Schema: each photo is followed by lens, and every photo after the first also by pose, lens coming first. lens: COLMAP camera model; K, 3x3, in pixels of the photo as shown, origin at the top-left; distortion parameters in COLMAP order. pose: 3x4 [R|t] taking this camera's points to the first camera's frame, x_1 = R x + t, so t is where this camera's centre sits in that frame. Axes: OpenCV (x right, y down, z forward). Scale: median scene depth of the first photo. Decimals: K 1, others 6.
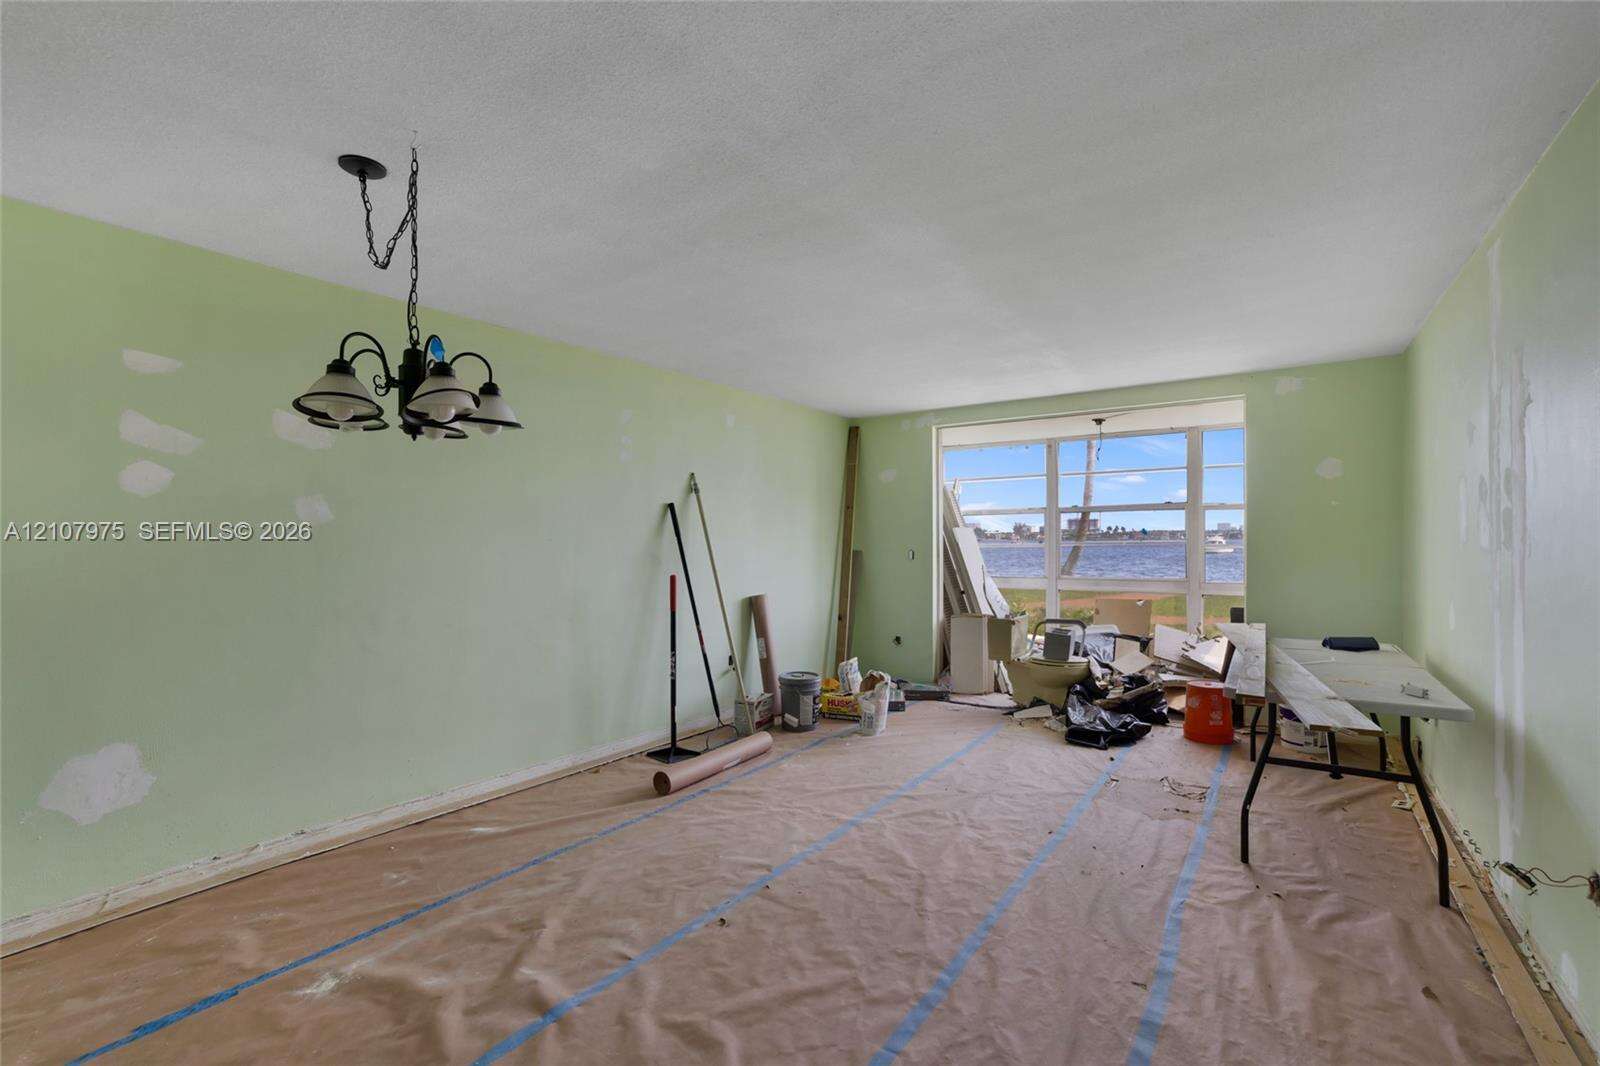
lens RADIAL K [[697.2, 0, 814.6], [0, 697.2, 553.2], [0, 0, 1]] dist [-0.059998, 0.033332]
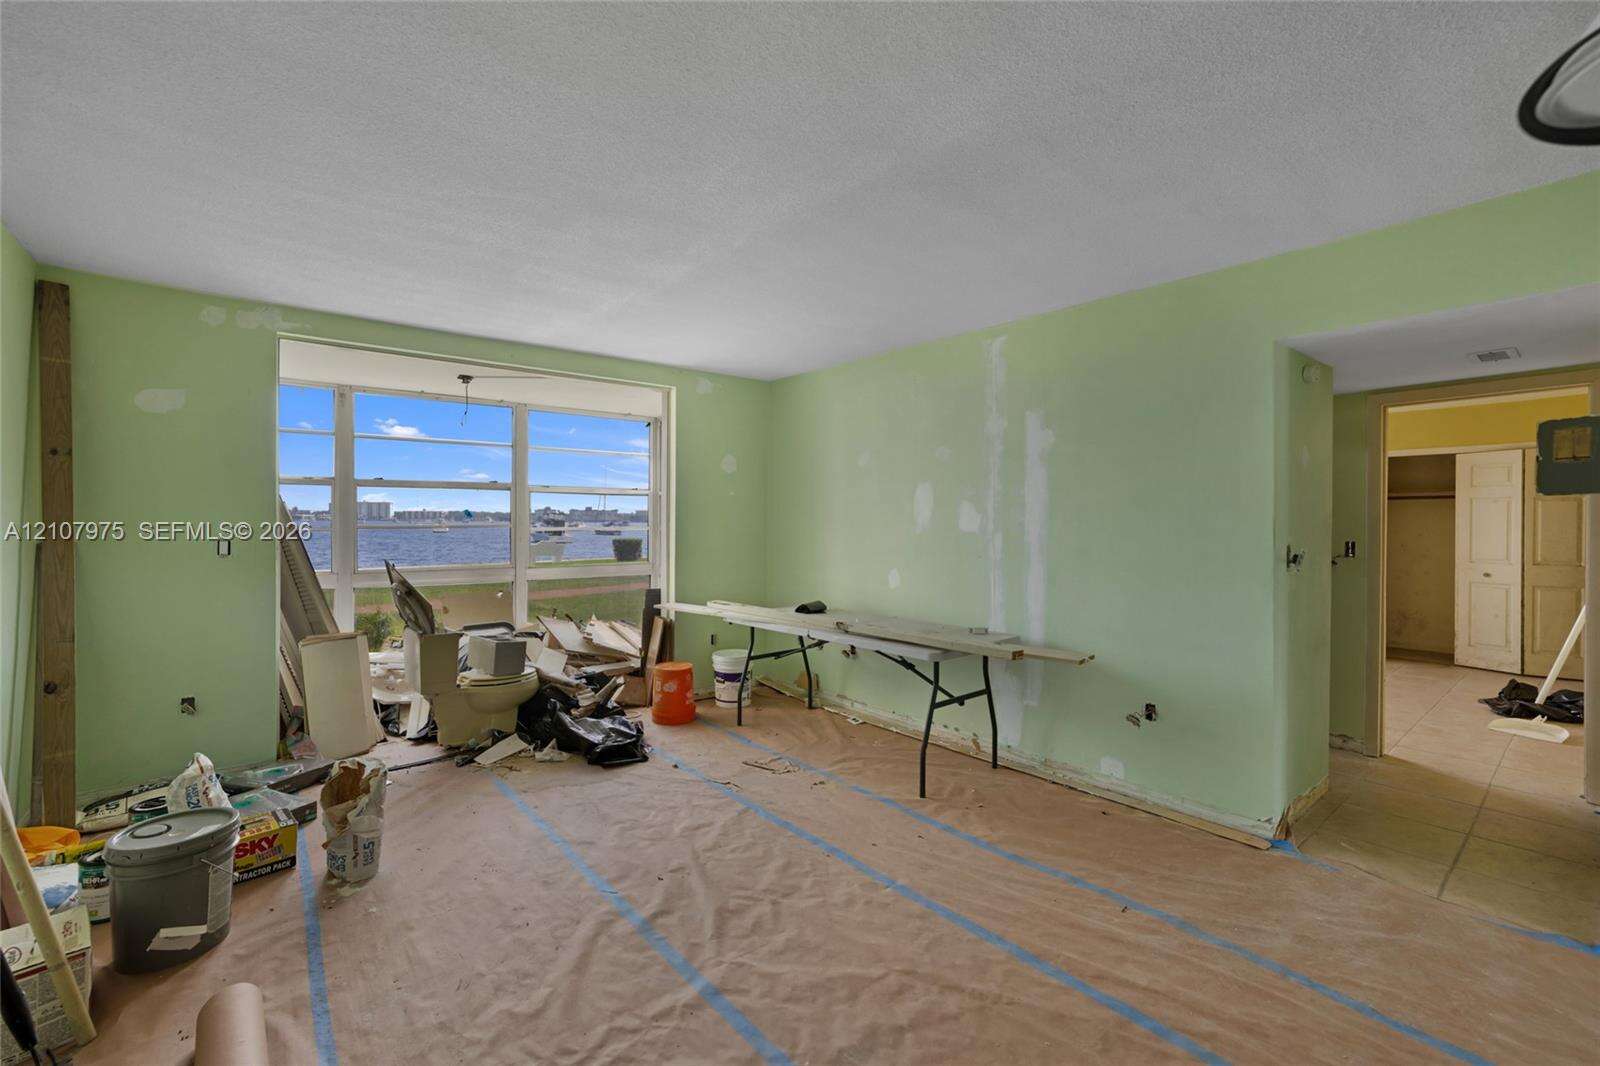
lens RADIAL K [[682.1, 0, 800.0], [0, 682.1, 533.0], [0, 0, 1]] dist [-0.056202, 0.031270]
pose [[0.276728, -0.009195, 0.960904, -0.325673], [0.012075, 0.999909, 0.006091, -0.009488], [-0.960872, 0.009918, 0.276814, 0.515579]]
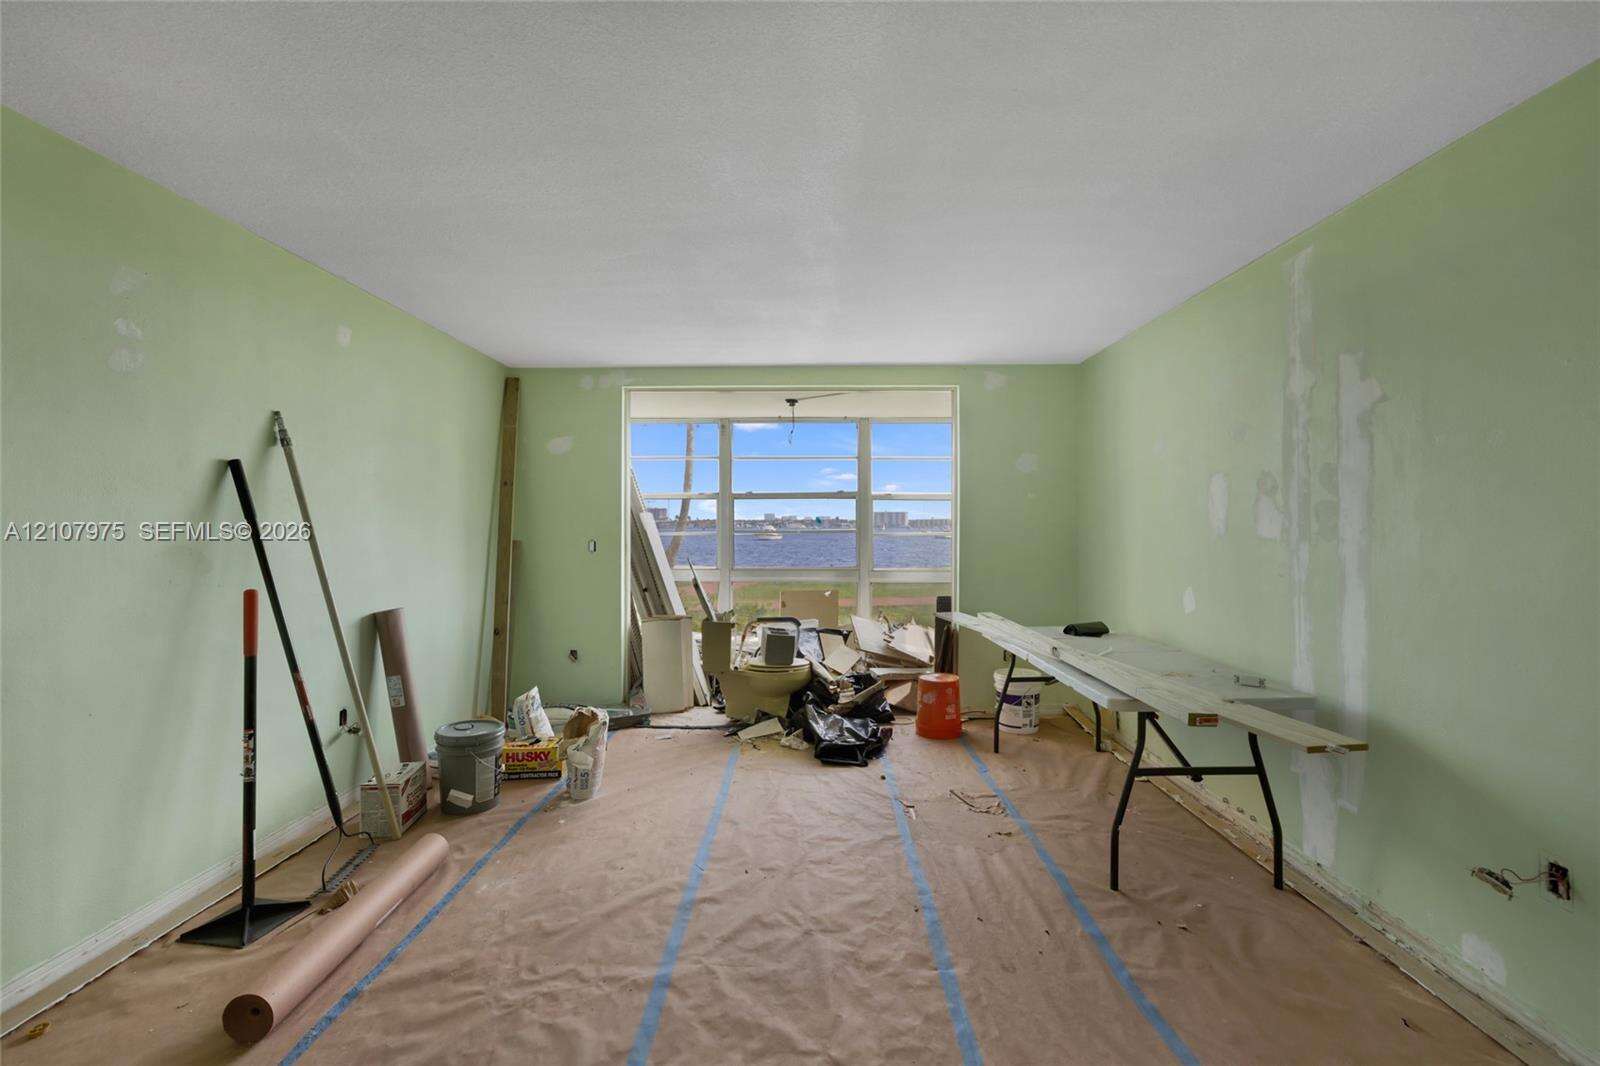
lens RADIAL K [[682.1, 0, 800.0], [0, 682.1, 533.0], [0, 0, 1]] dist [-0.056202, 0.031270]
pose [[0.833968, 0.001573, 0.551811, -0.117515], [0.004823, 0.999937, -0.010139, -0.004847], [-0.551792, 0.011118, 0.833907, 0.288808]]
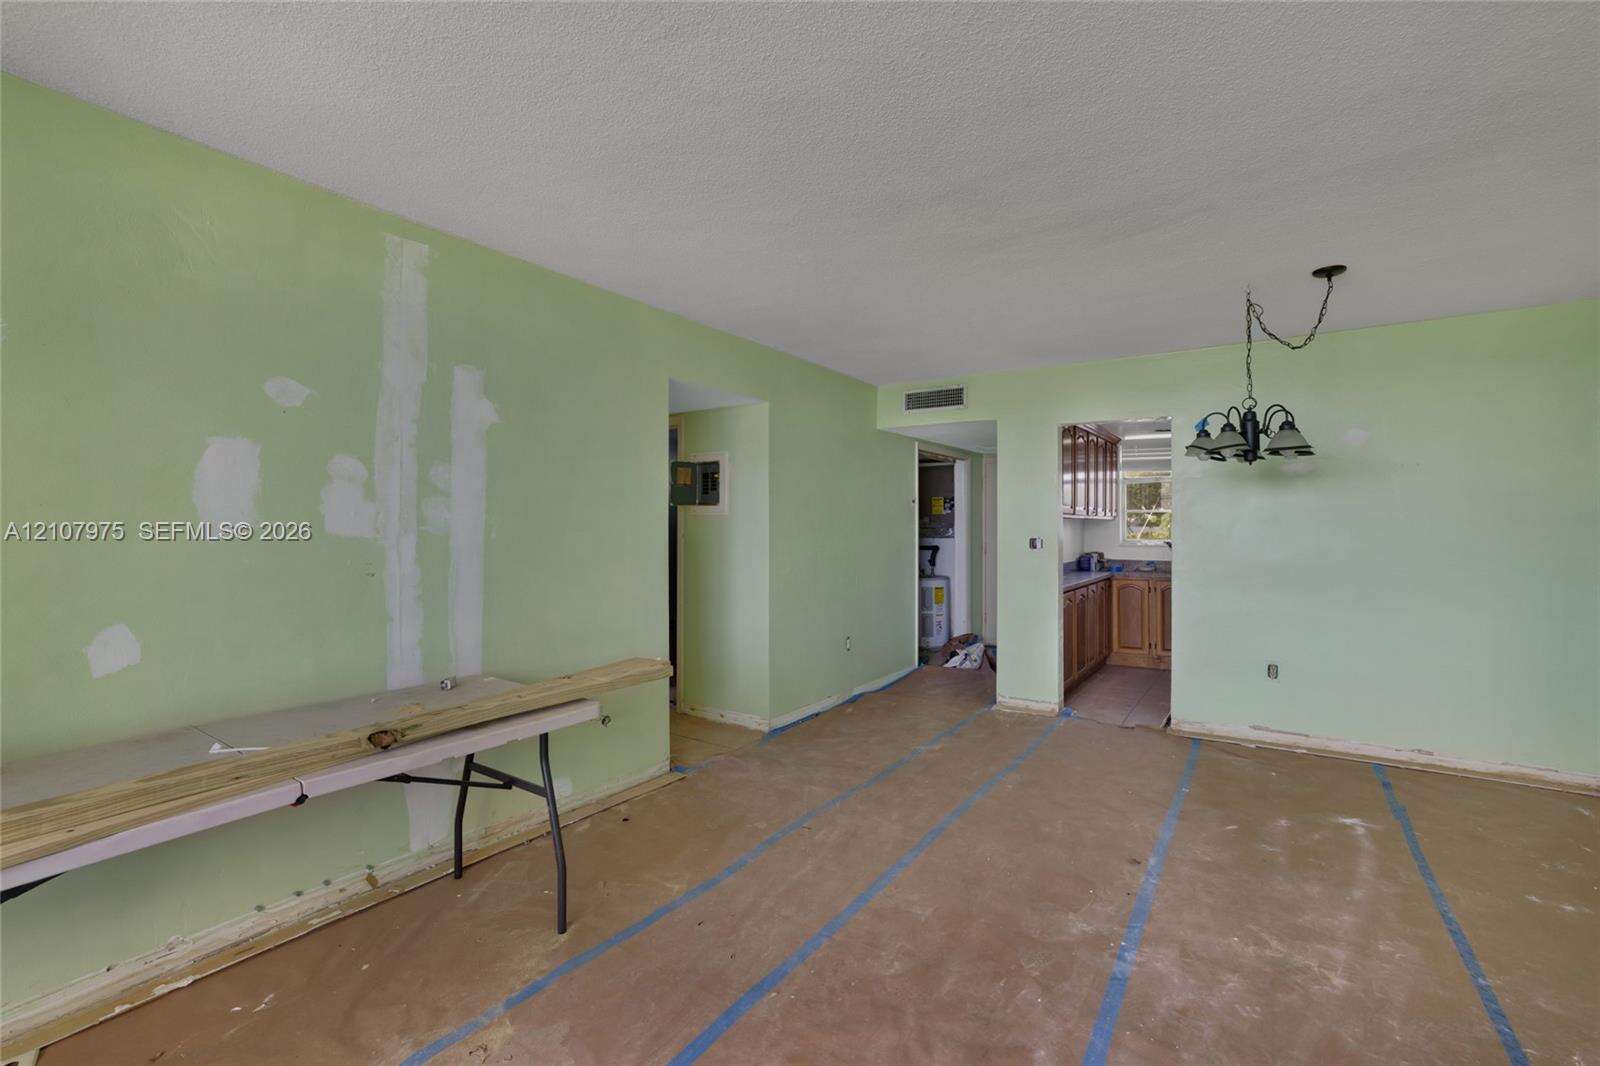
lens RADIAL K [[682.1, 0, 800.0], [0, 682.1, 533.0], [0, 0, 1]] dist [-0.056202, 0.031270]
pose [[-0.999899, 0.008121, 0.011658, 0.202379], [0.008423, 0.999623, 0.026117, -0.015047], [-0.011442, 0.026212, -0.999591, 1.036324]]
